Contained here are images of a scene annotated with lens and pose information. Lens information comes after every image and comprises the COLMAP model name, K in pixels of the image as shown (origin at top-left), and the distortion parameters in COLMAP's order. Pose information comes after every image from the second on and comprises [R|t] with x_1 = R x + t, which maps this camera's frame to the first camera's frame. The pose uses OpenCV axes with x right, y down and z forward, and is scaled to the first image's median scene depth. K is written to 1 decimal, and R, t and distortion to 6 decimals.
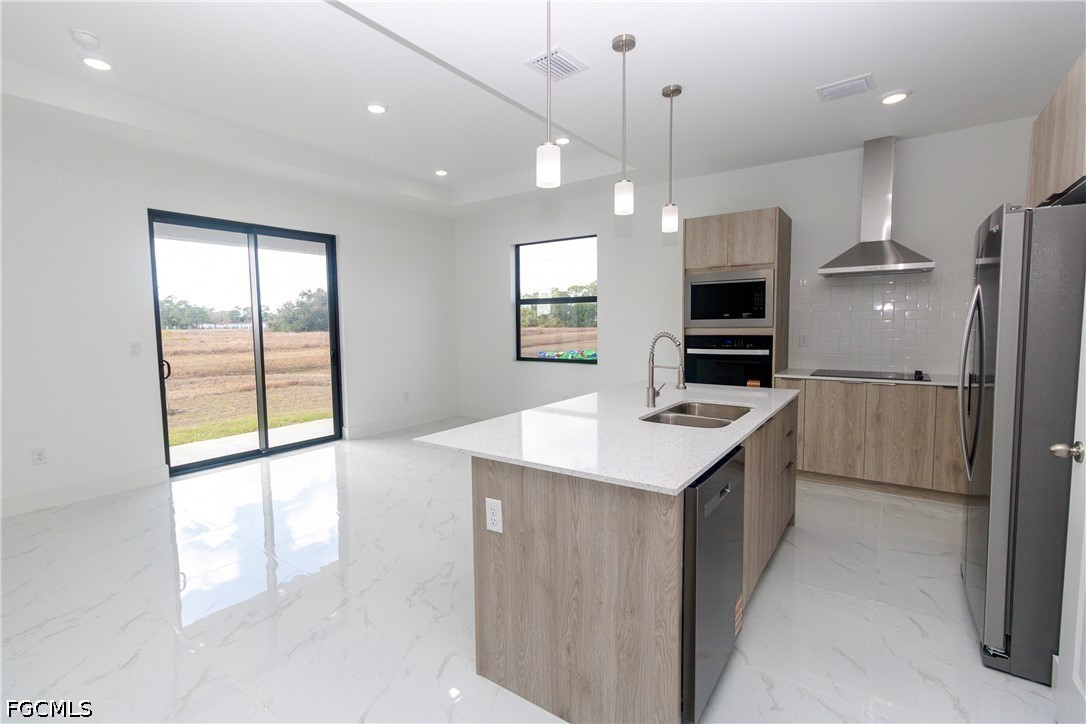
lens RADIAL K [[498.6, 0, 542.0], [0, 498.6, 358.9], [0, 0, 1]] dist [0.001140, 0.001397]
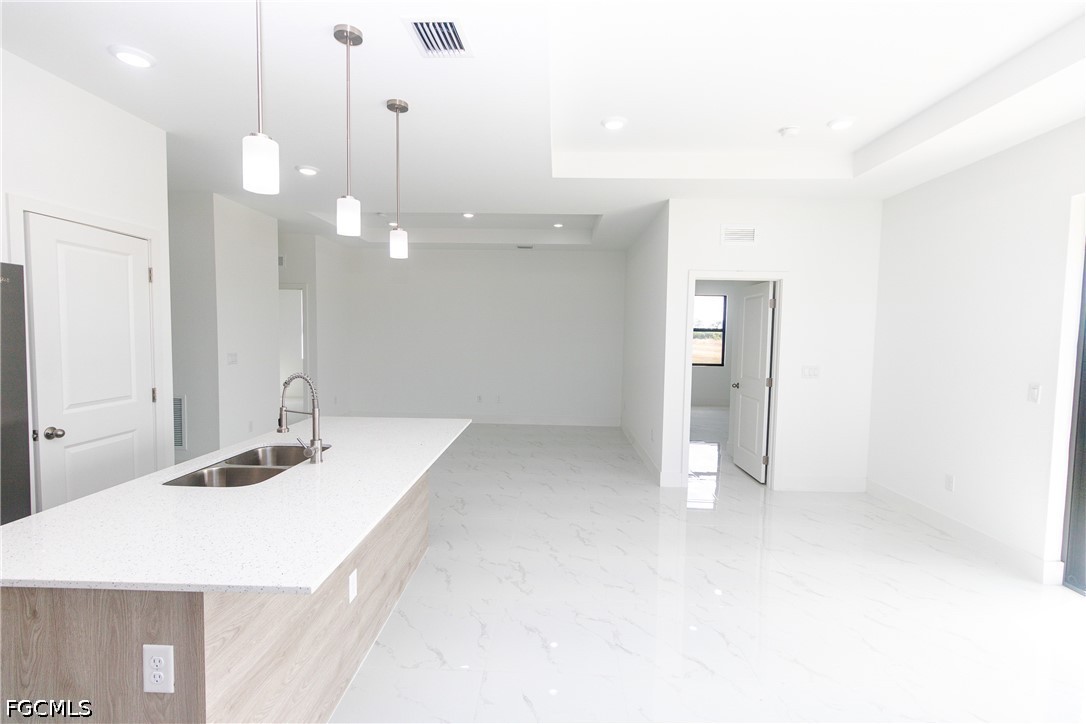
lens RADIAL K [[498.6, 0, 539.7], [0, 498.6, 360.0], [0, 0, 1]] dist [0.001140, 0.001397]
pose [[-0.834028, 0.028180, -0.551002, 0.233257], [-0.047902, 0.991225, 0.123201, -0.126558], [0.549639, 0.129147, -0.825360, 1.206562]]
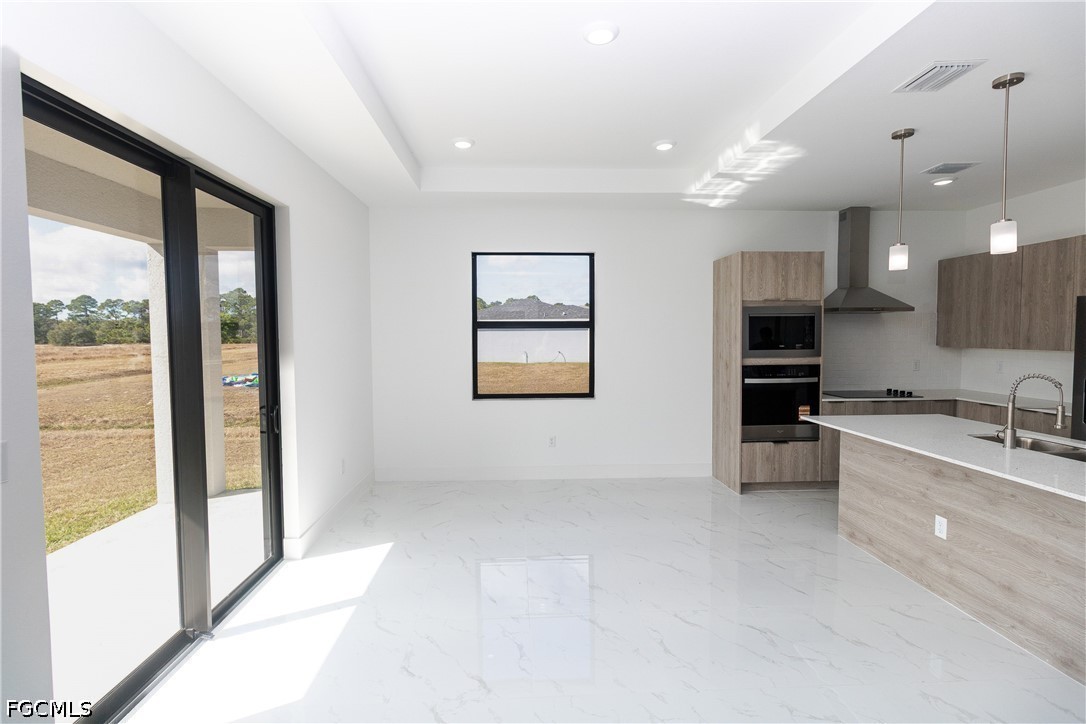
lens RADIAL K [[498.6, 0, 539.1], [0, 498.6, 358.0], [0, 0, 1]] dist [0.001140, 0.001397]
pose [[0.786440, -0.022572, 0.617254, -0.728842], [0.042689, 0.998929, -0.017861, -0.068540], [-0.616189, 0.040396, 0.786562, 0.504234]]
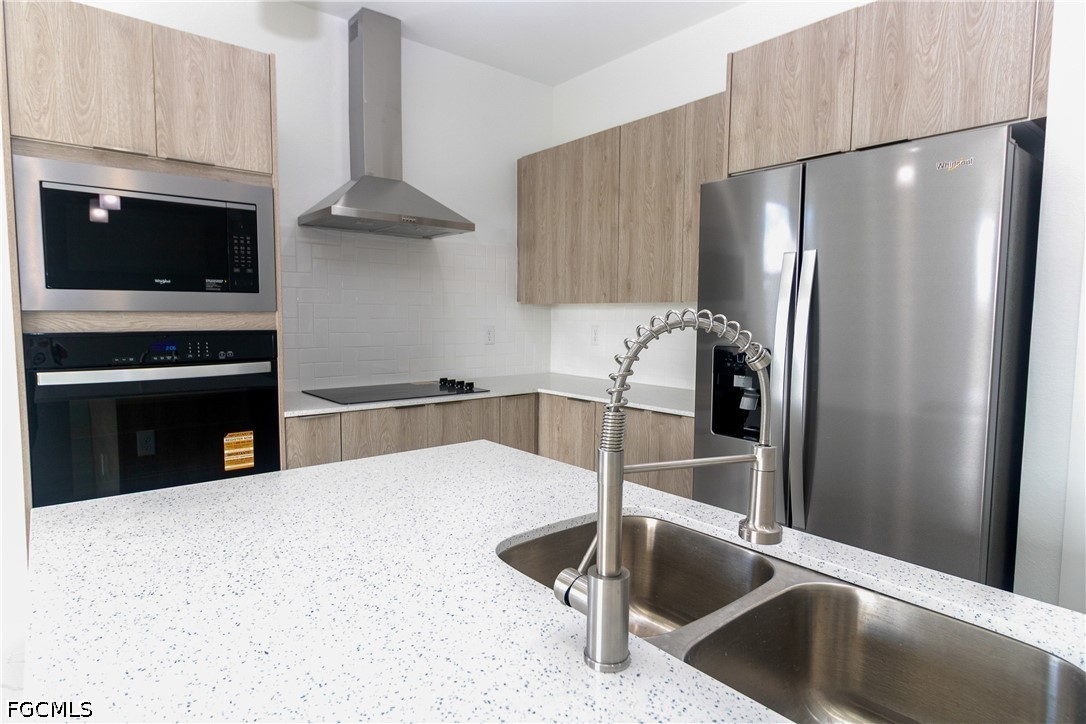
lens RADIAL K [[595.2, 0, 541.6], [0, 595.2, 358.9], [0, 0, 1]] dist [-0.002688, 0.000955]
pose [[0.253525, -0.057946, 0.965592, -0.017155], [0.060334, 0.997208, 0.044002, -0.029824], [-0.965446, 0.047102, 0.256313, 0.614646]]
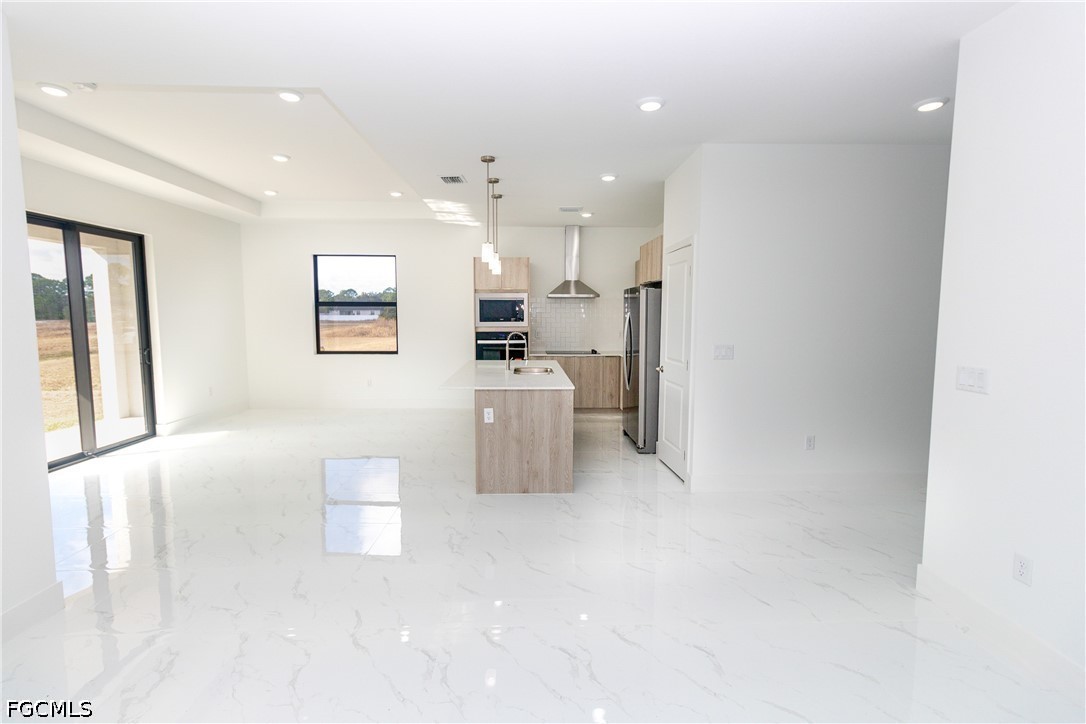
lens RADIAL K [[498.6, 0, 540.9], [0, 498.6, 357.6], [0, 0, 1]] dist [0.001140, 0.001397]
pose [[0.797679, -0.038628, 0.601844, -0.536403], [0.033176, 0.999246, 0.020163, 0.008725], [-0.602169, 0.003883, 0.798359, -0.394831]]
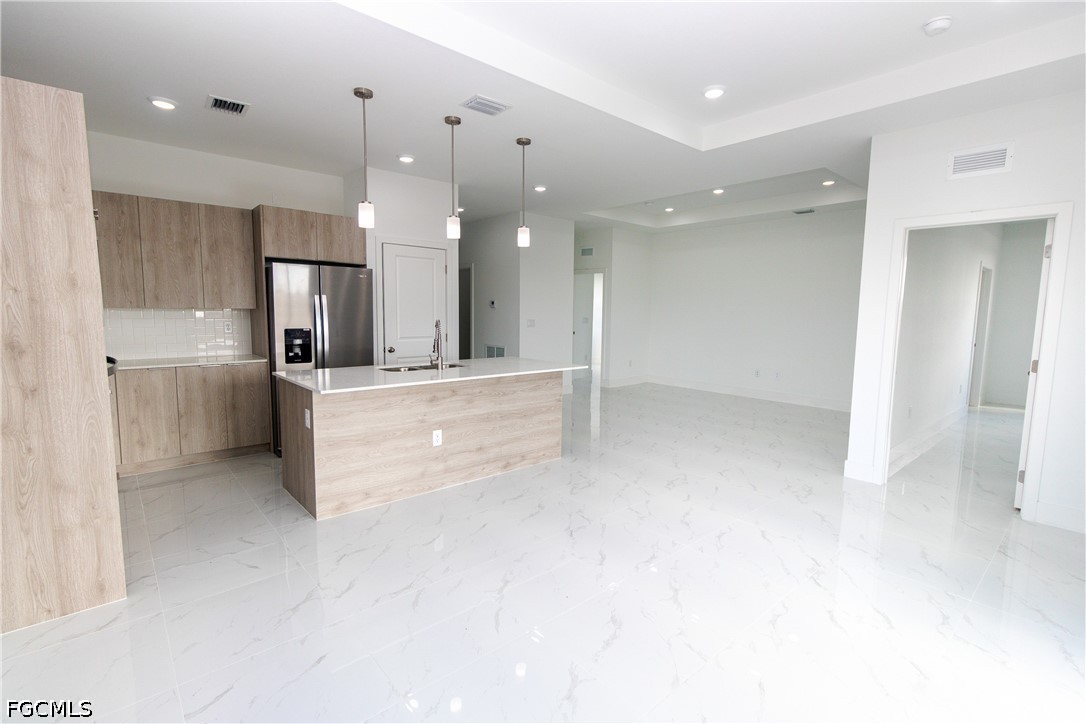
lens RADIAL K [[498.6, 0, 539.5], [0, 498.6, 359.5], [0, 0, 1]] dist [0.001140, 0.001397]
pose [[-0.972179, -0.024641, 0.232937, -0.269651], [0.015605, 0.985429, 0.169370, -0.117675], [-0.233717, 0.168293, -0.957629, 1.512555]]
